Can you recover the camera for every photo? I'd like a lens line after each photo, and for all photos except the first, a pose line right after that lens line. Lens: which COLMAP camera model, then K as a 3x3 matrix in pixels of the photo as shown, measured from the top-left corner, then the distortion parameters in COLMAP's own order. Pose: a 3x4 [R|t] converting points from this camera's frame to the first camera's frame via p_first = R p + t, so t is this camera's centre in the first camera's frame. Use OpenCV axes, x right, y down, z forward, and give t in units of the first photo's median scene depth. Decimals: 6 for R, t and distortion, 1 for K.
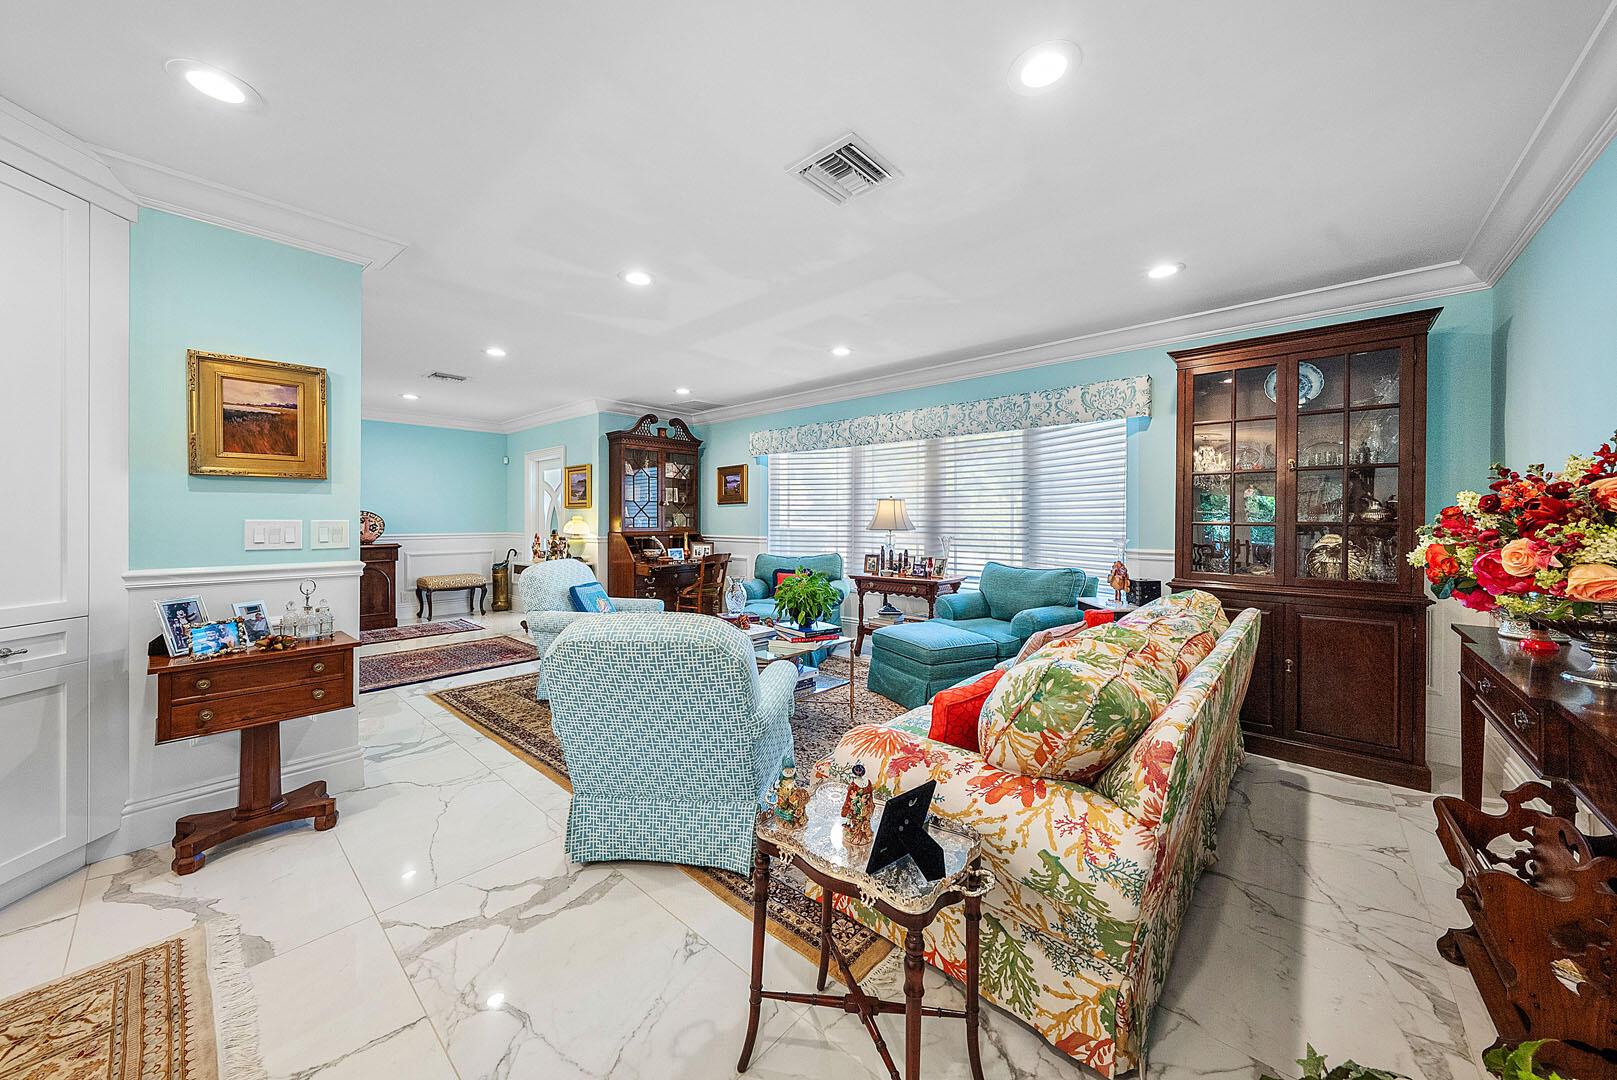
lens RADIAL K [[568.4, 0, 805.2], [0, 568.4, 514.2], [0, 0, 1]] dist [-0.002831, -0.000327]
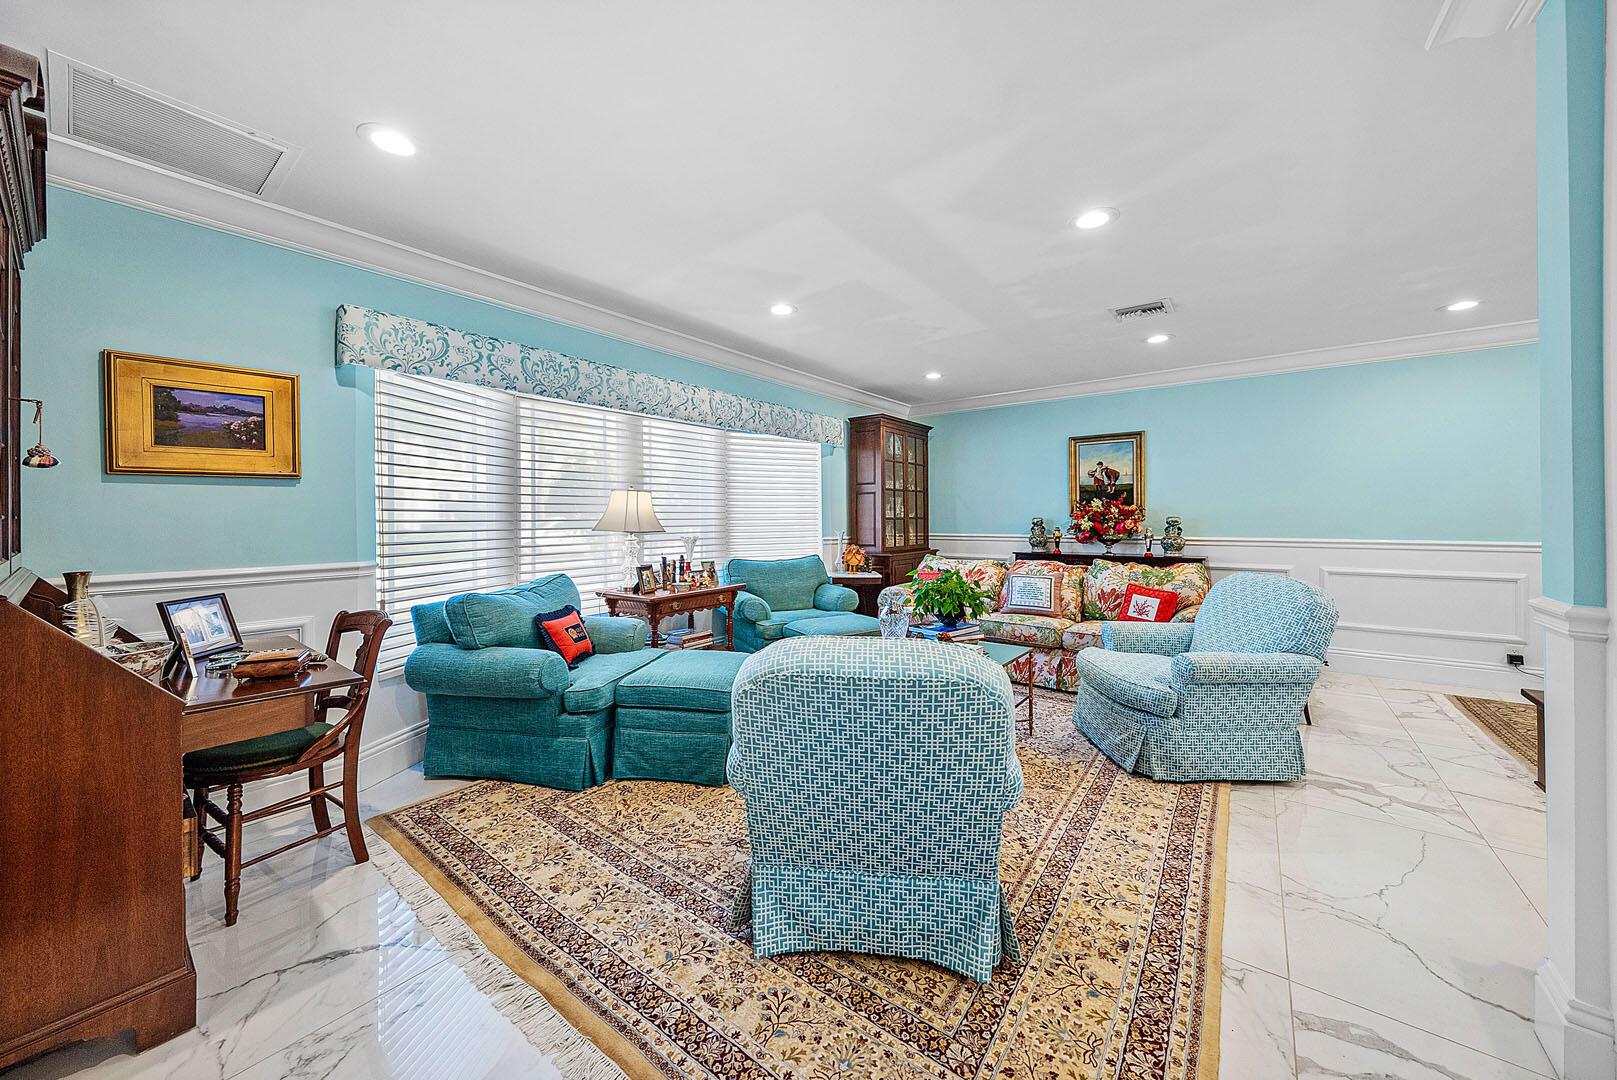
lens RADIAL K [[568.4, 0, 805.2], [0, 568.4, 514.2], [0, 0, 1]] dist [-0.002831, -0.000327]
pose [[-0.066902, 0.000375, 0.997759, -0.871484], [-0.005991, 0.999982, -0.000777, 0.005990], [-0.997742, -0.006029, -0.066899, 1.188103]]
